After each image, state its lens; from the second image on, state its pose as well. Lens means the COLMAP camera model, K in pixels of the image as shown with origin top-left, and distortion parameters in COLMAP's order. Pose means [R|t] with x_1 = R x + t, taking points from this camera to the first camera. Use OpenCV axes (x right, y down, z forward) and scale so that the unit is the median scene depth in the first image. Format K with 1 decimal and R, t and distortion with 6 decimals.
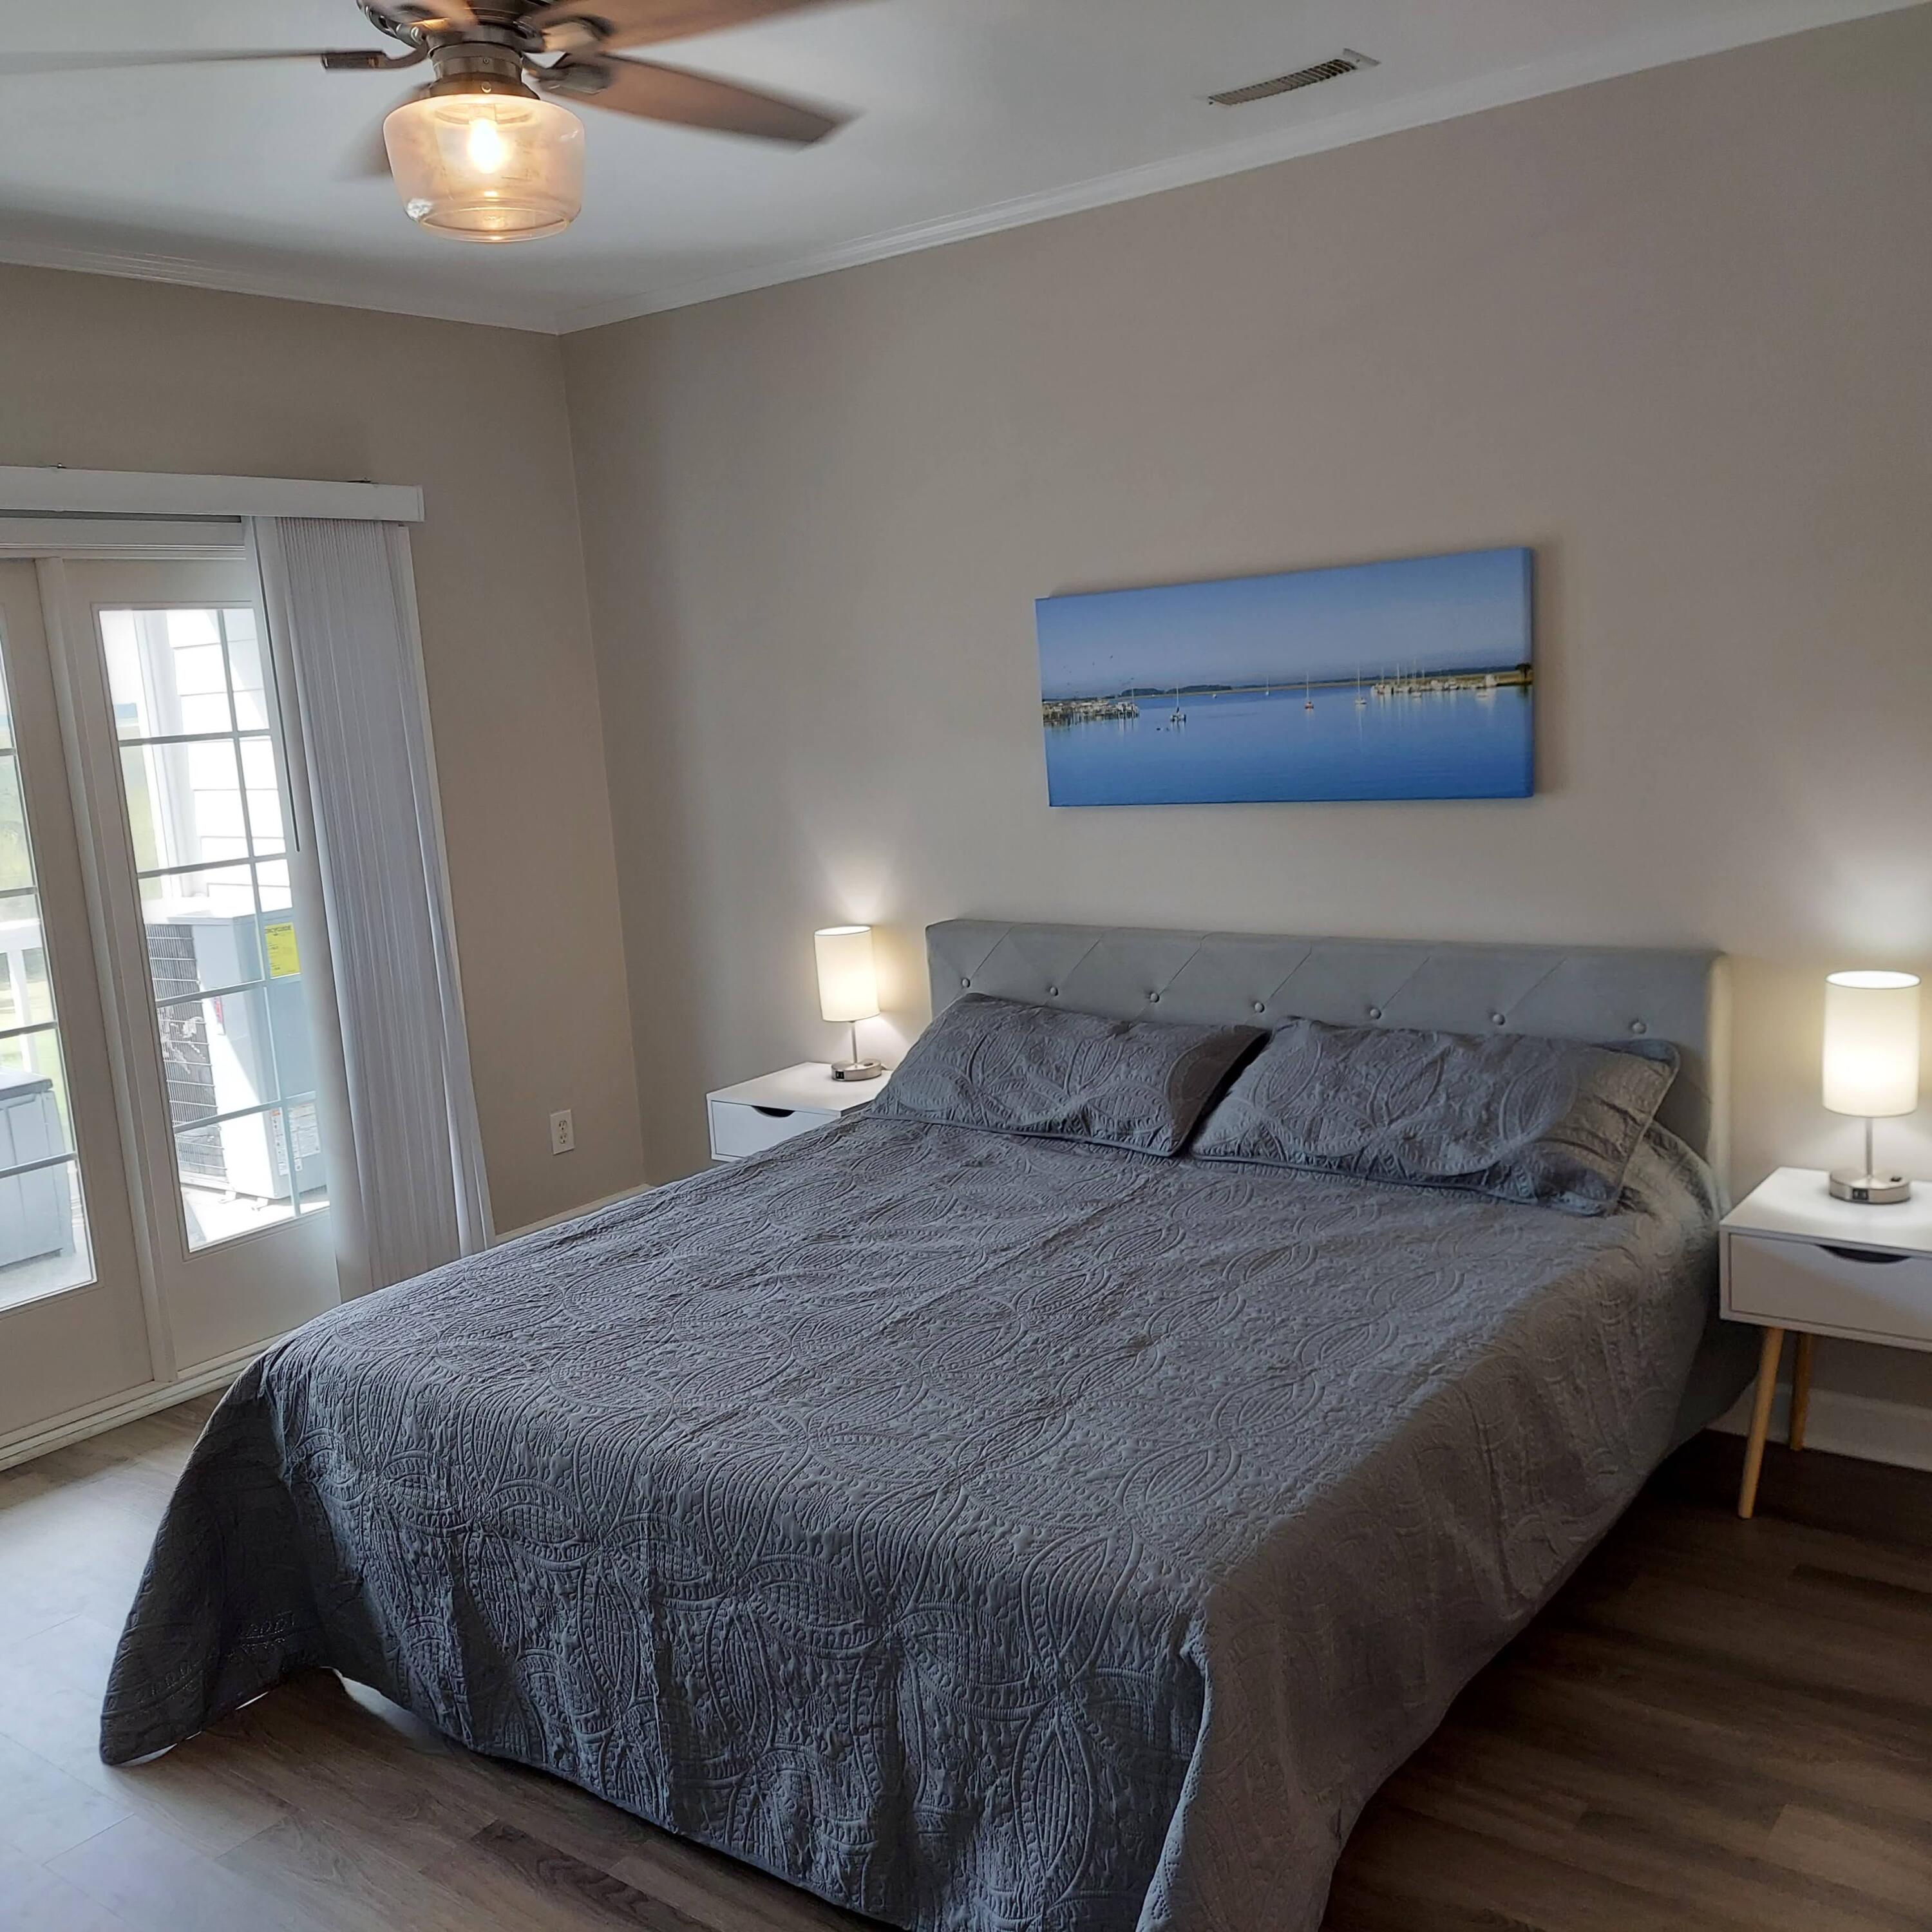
lens RADIAL K [[1840.1, 0, 966.0], [0, 1840.1, 966.0], [0, 0, 1]] dist [0.059708, -0.020762]
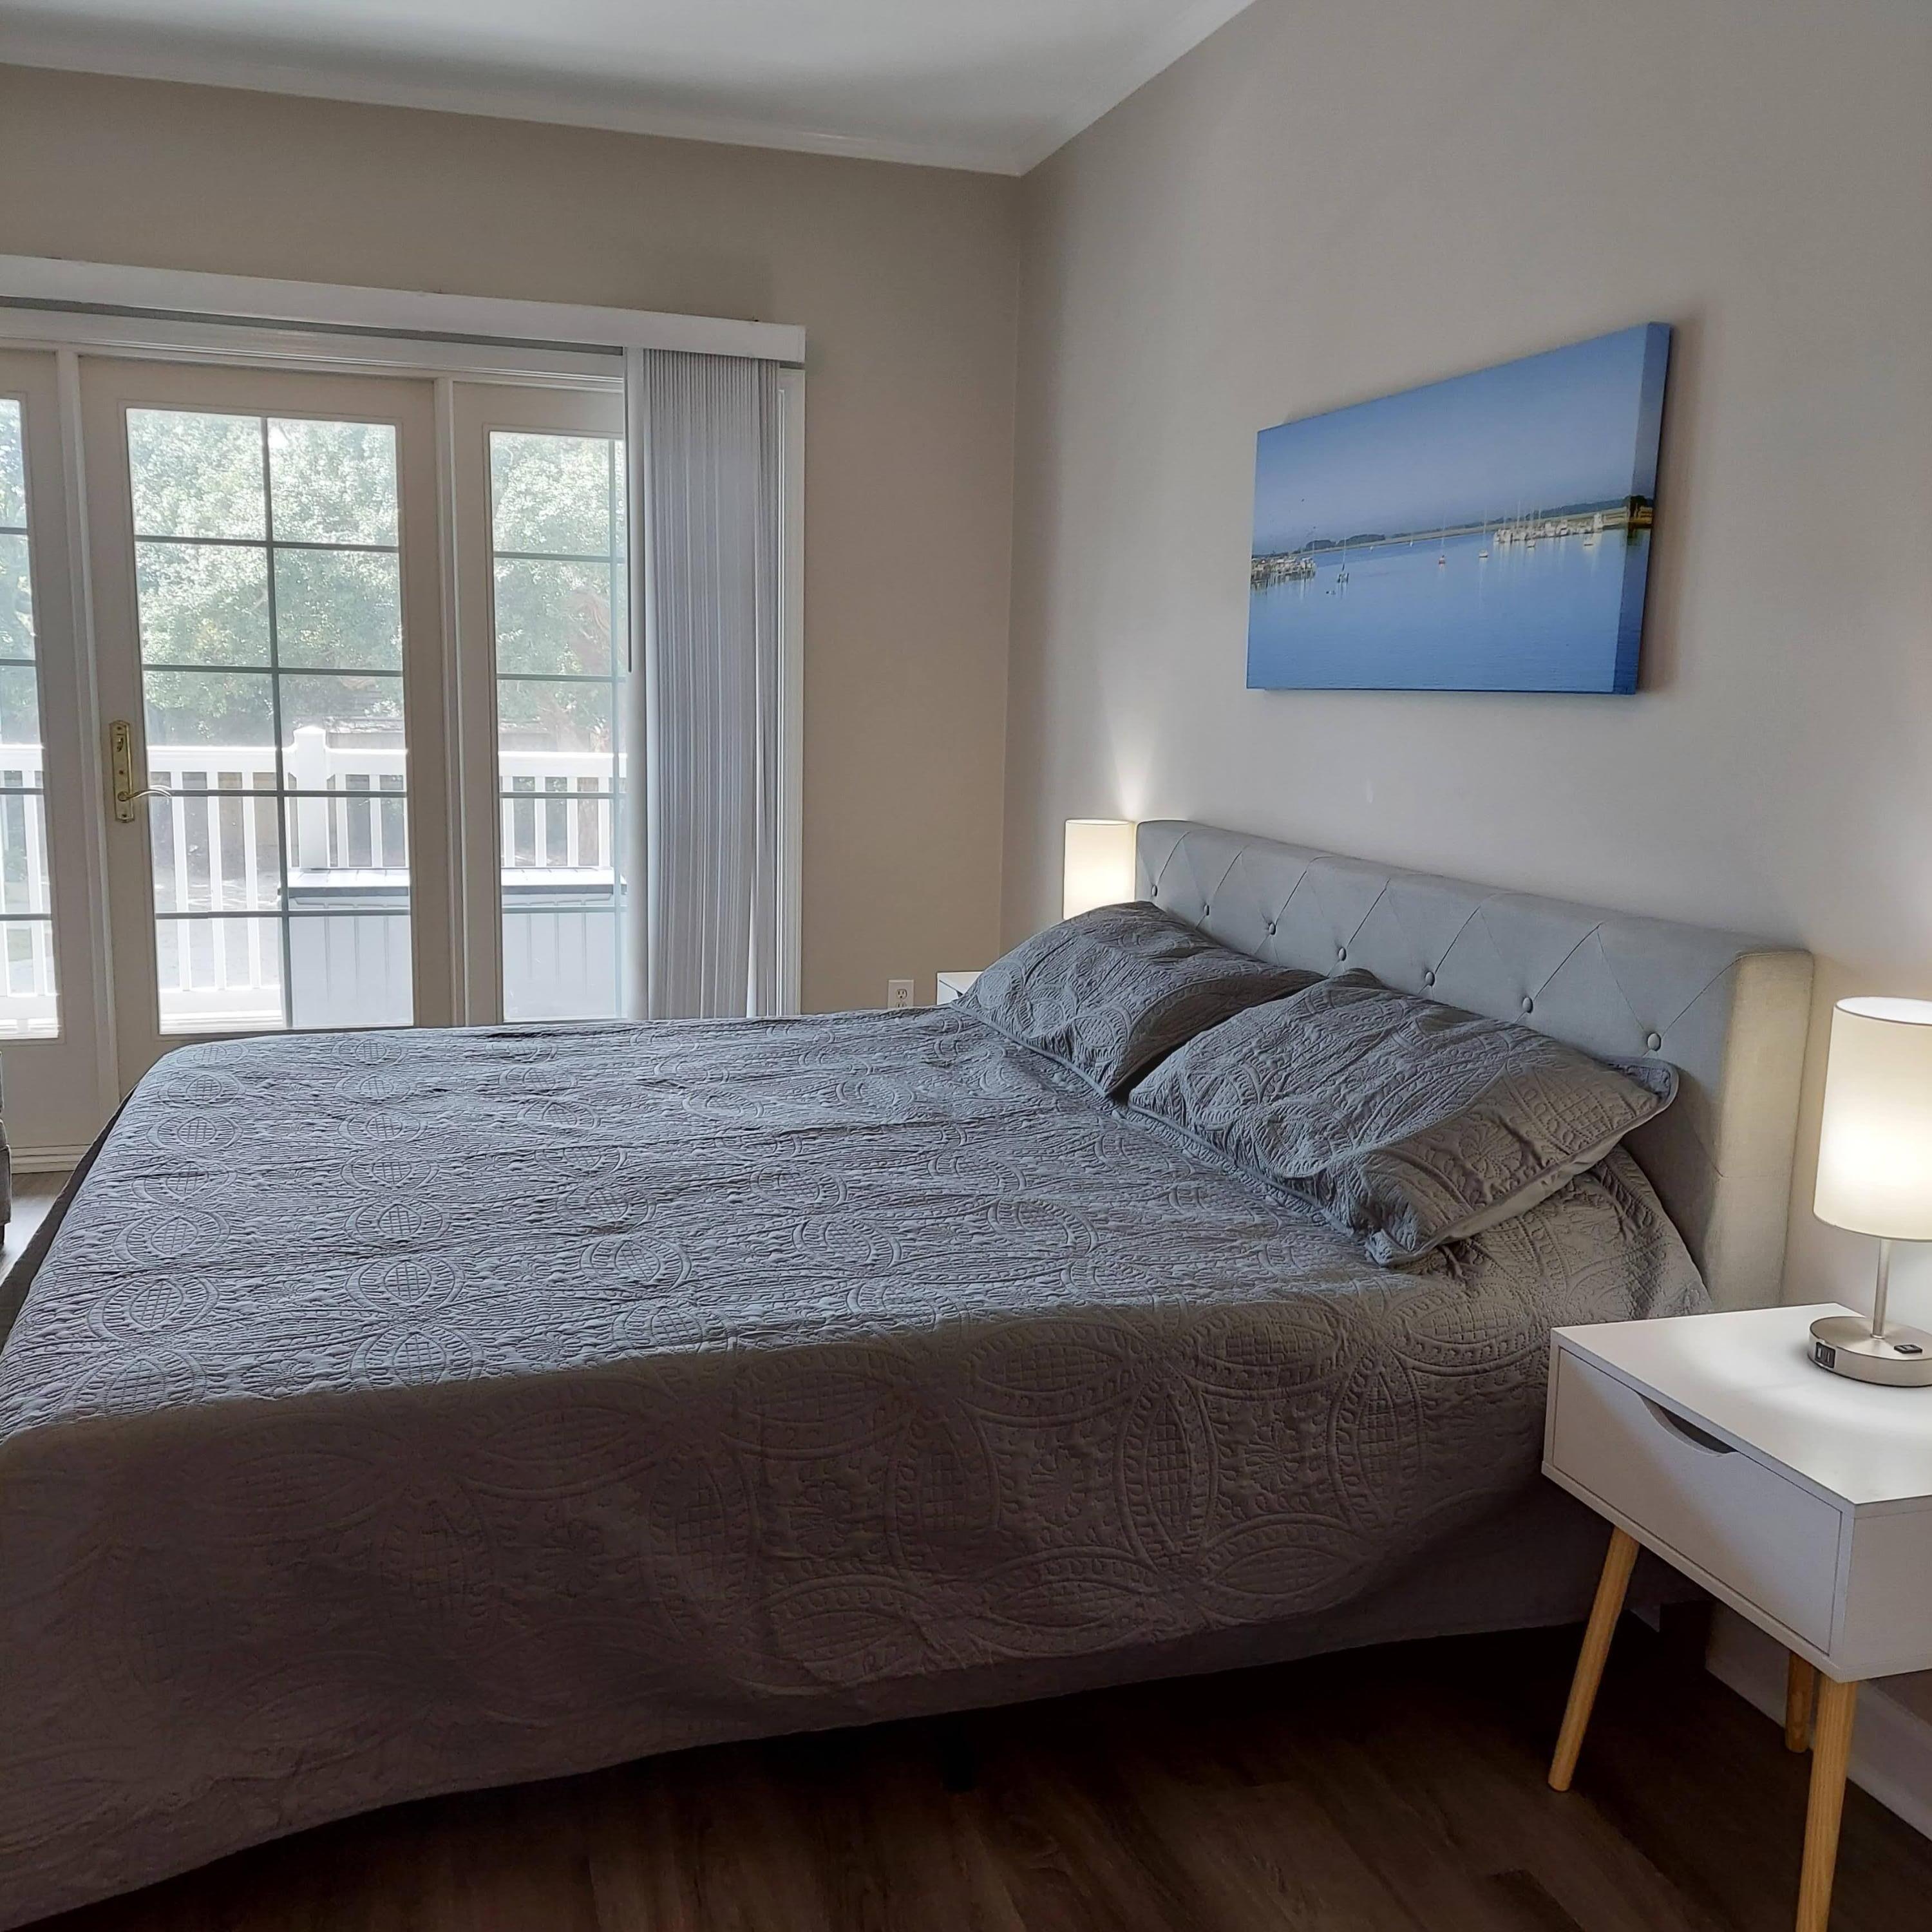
lens RADIAL K [[1840.1, 0, 966.0], [0, 1840.1, 966.0], [0, 0, 1]] dist [0.059708, -0.020762]
pose [[0.809311, 0.173876, -0.561055, 0.677559], [-0.165638, 0.983975, 0.066013, 0.004439], [0.563542, 0.039507, 0.825142, 0.393415]]
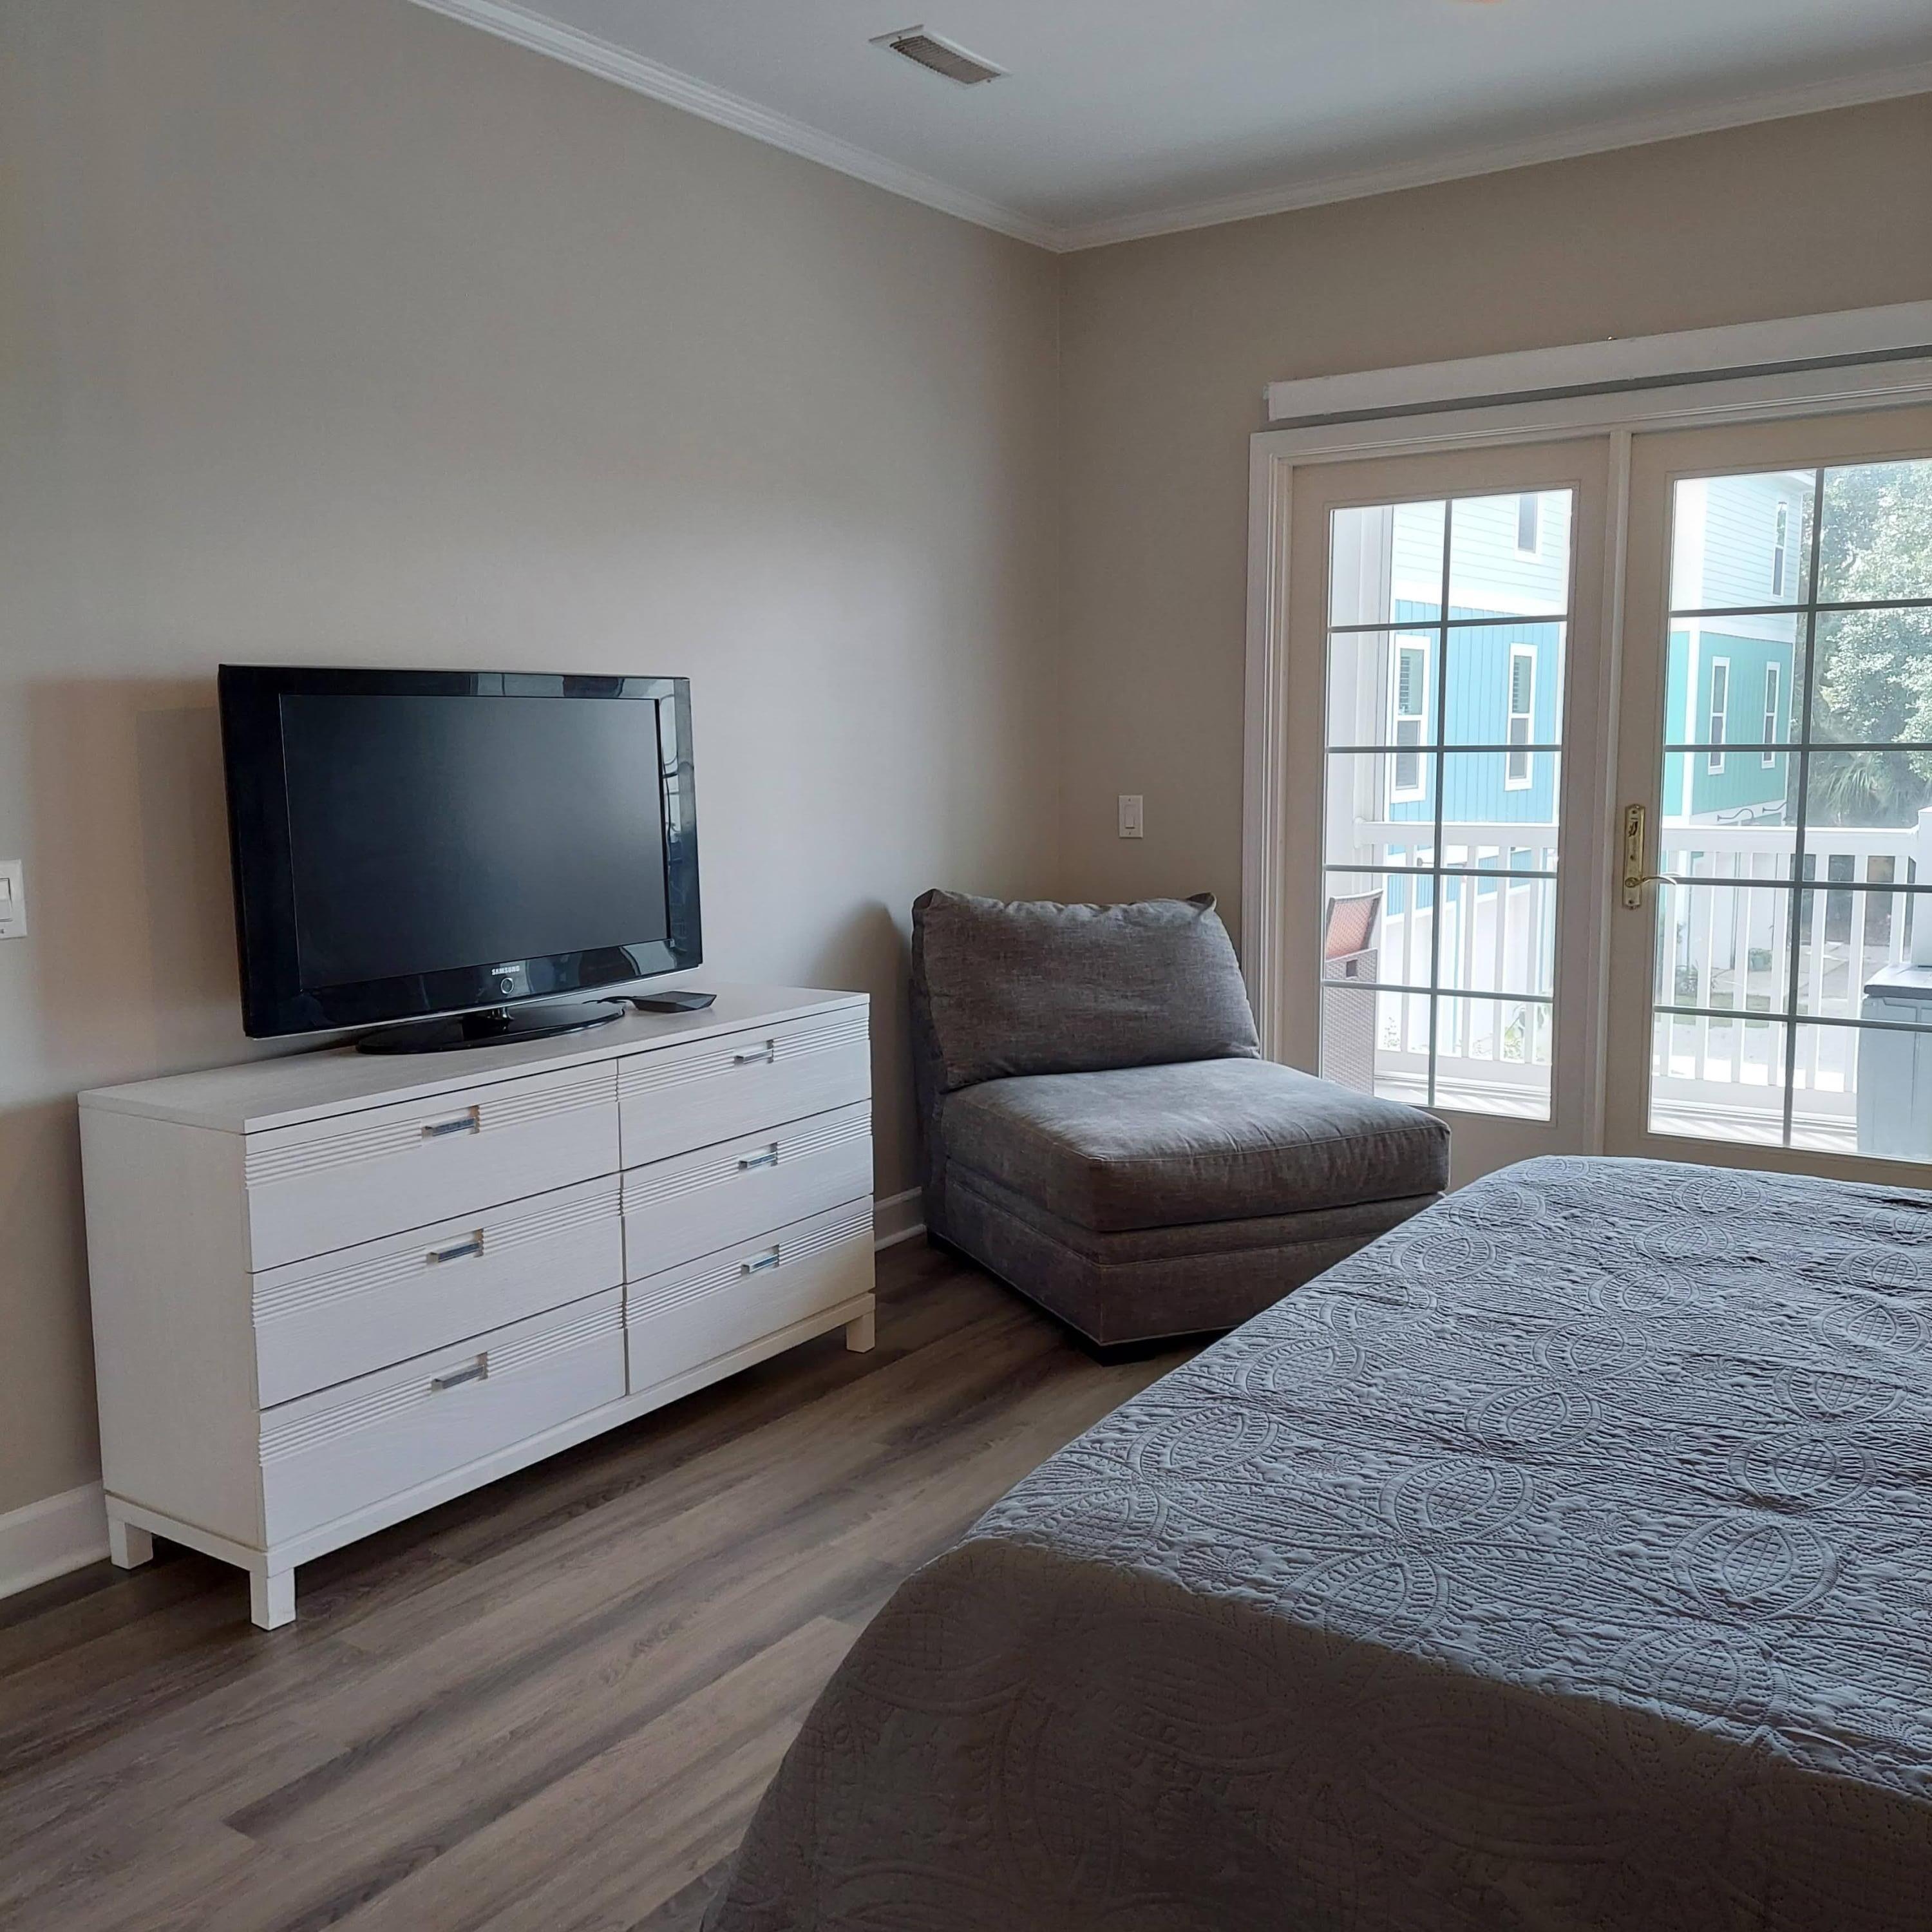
lens RADIAL K [[1854.4, 0, 966.0], [0, 1854.4, 966.0], [0, 0, 1]] dist [0.000153, 0.006210]
pose [[0.043689, 0.192613, -0.980302, 0.660534], [-0.155738, 0.970556, 0.183757, -0.043122], [0.986832, 0.144642, 0.072400, 0.662194]]
